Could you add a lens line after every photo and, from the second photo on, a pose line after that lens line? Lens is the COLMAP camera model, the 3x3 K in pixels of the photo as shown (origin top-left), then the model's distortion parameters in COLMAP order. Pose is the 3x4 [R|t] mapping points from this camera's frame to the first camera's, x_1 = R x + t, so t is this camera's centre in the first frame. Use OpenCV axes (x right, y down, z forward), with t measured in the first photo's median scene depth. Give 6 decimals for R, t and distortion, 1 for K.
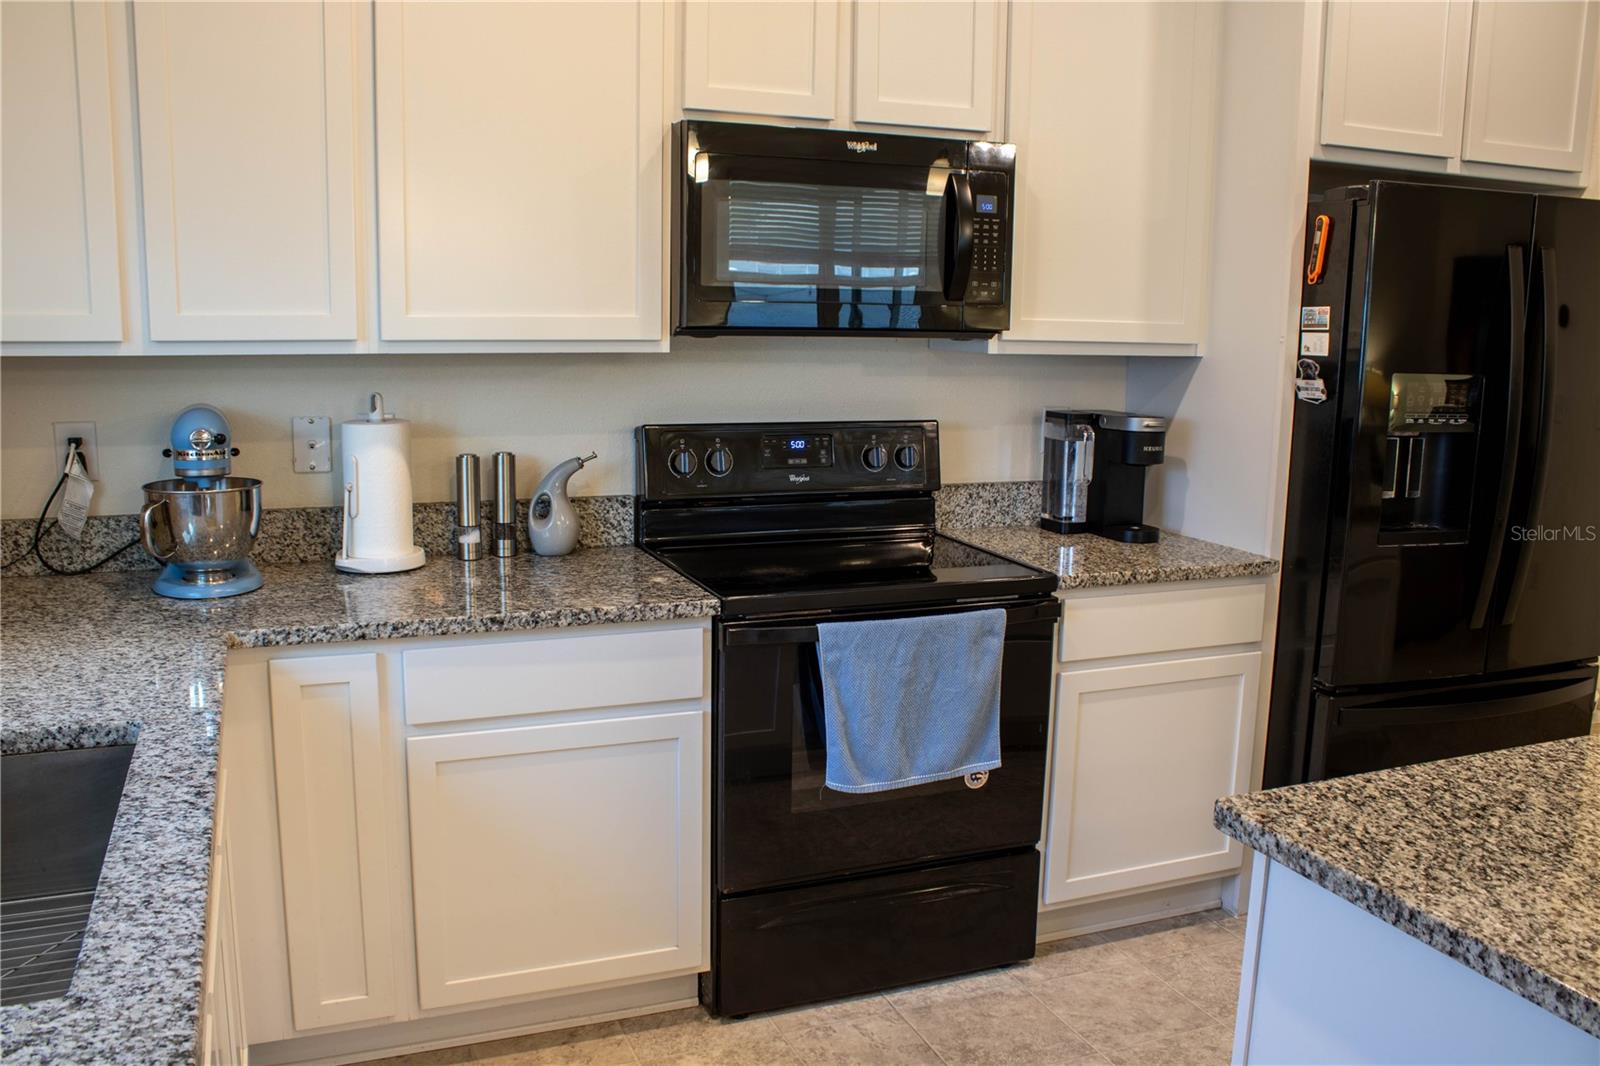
lens RADIAL K [[1327.8, 0, 800.0], [0, 1327.8, 533.0], [0, 0, 1]] dist [-0.123417, 0.018763]
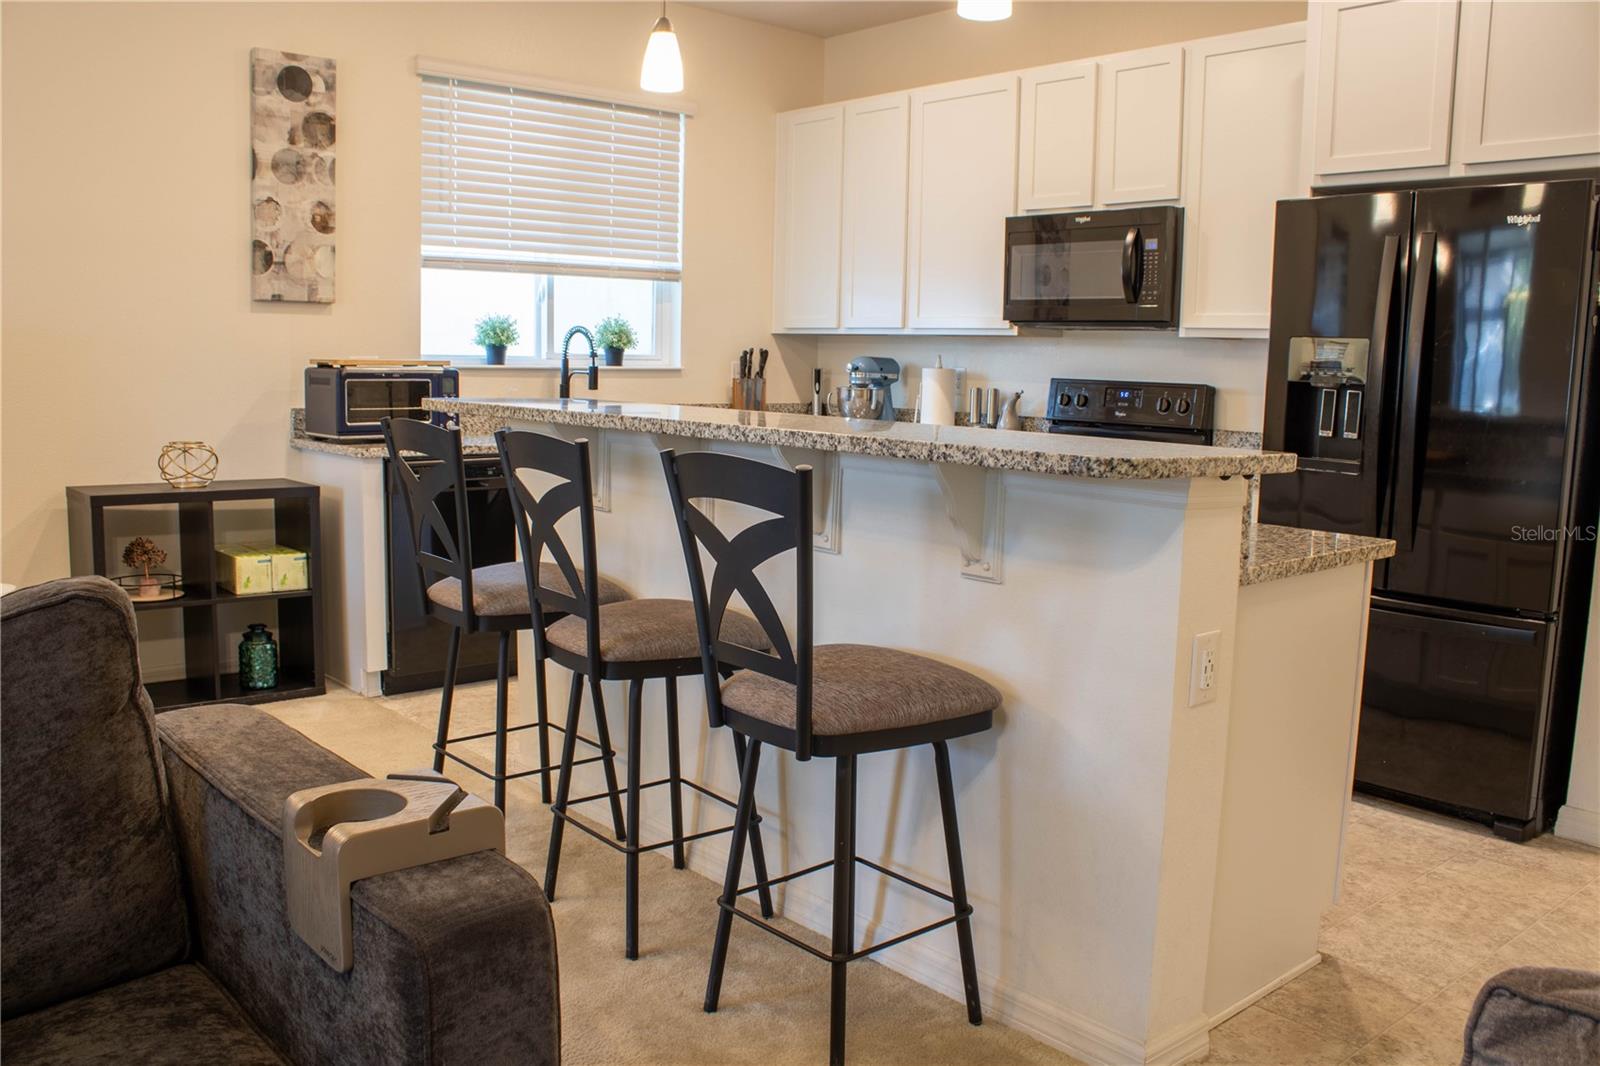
lens RADIAL K [[1327.8, 0, 800.0], [0, 1327.8, 533.0], [0, 0, 1]] dist [-0.123417, 0.018763]
pose [[0.324753, 0.112549, -0.939079, 1.594956], [-0.177853, 0.982449, 0.056241, 0.093870], [0.928926, 0.148753, 0.339070, 0.084520]]
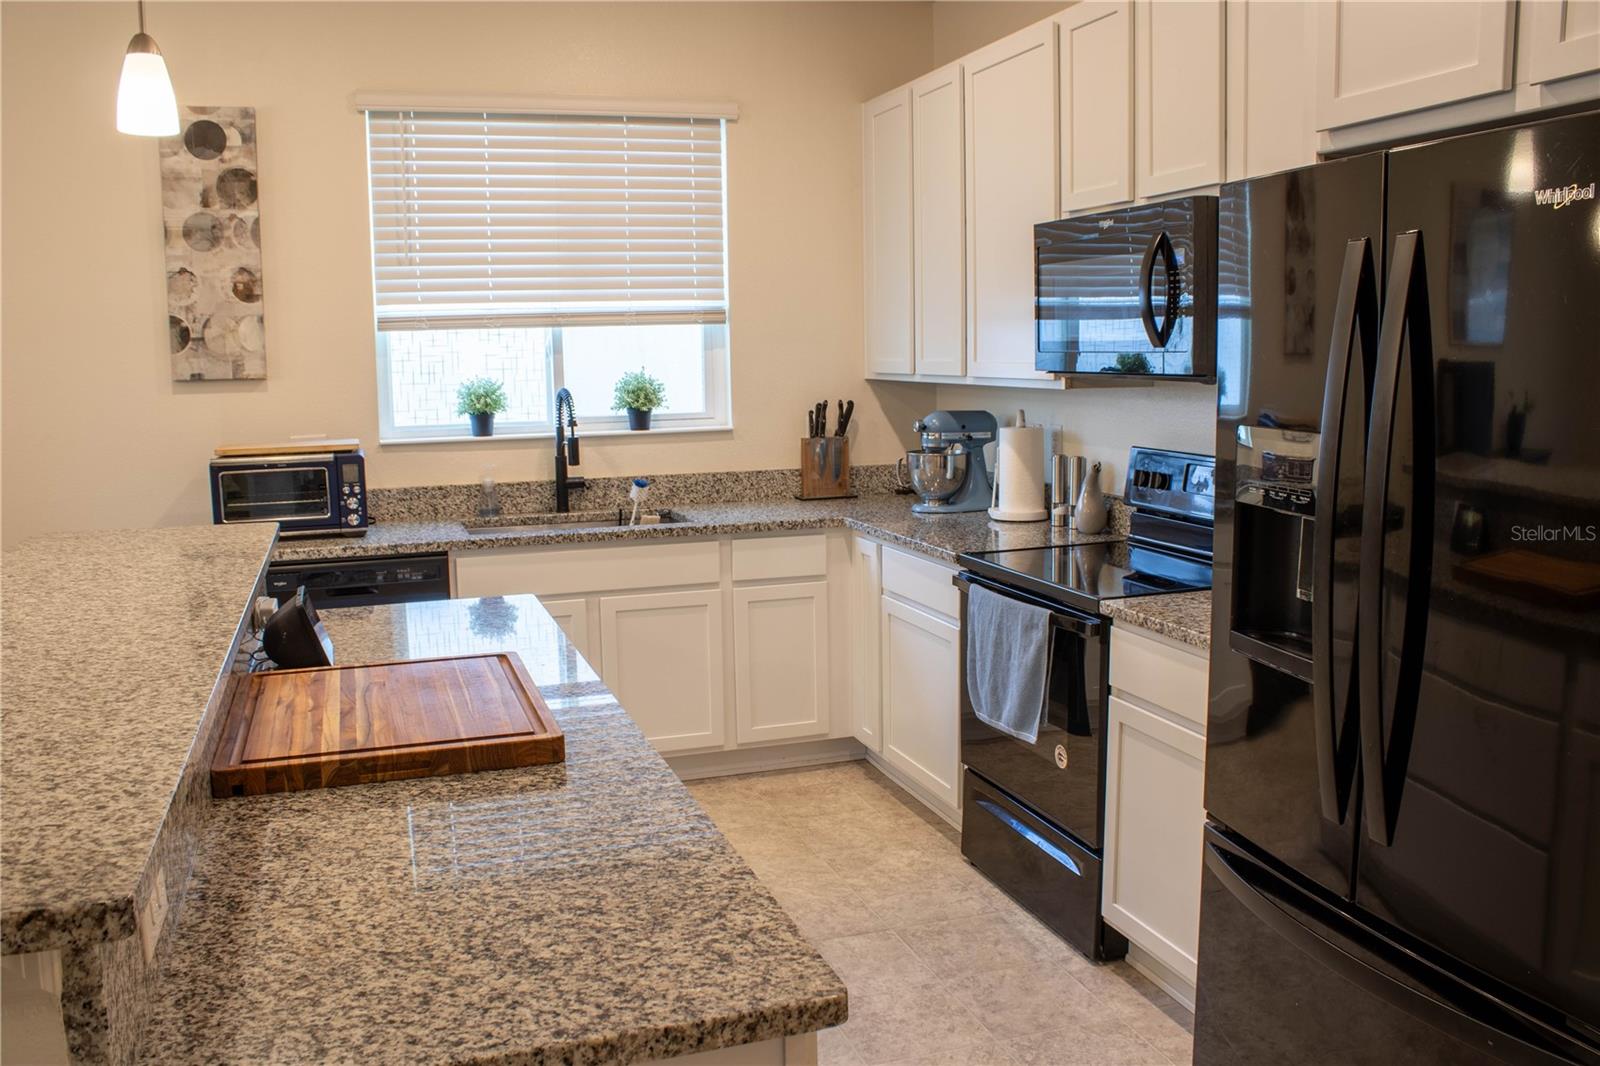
lens RADIAL K [[1327.8, 0, 800.0], [0, 1327.8, 533.0], [0, 0, 1]] dist [-0.123417, 0.018763]
pose [[-0.063013, 0.120602, -0.990699, 1.249901], [-0.155766, 0.979318, 0.129124, -0.119765], [0.985782, 0.162453, -0.042924, 0.782104]]
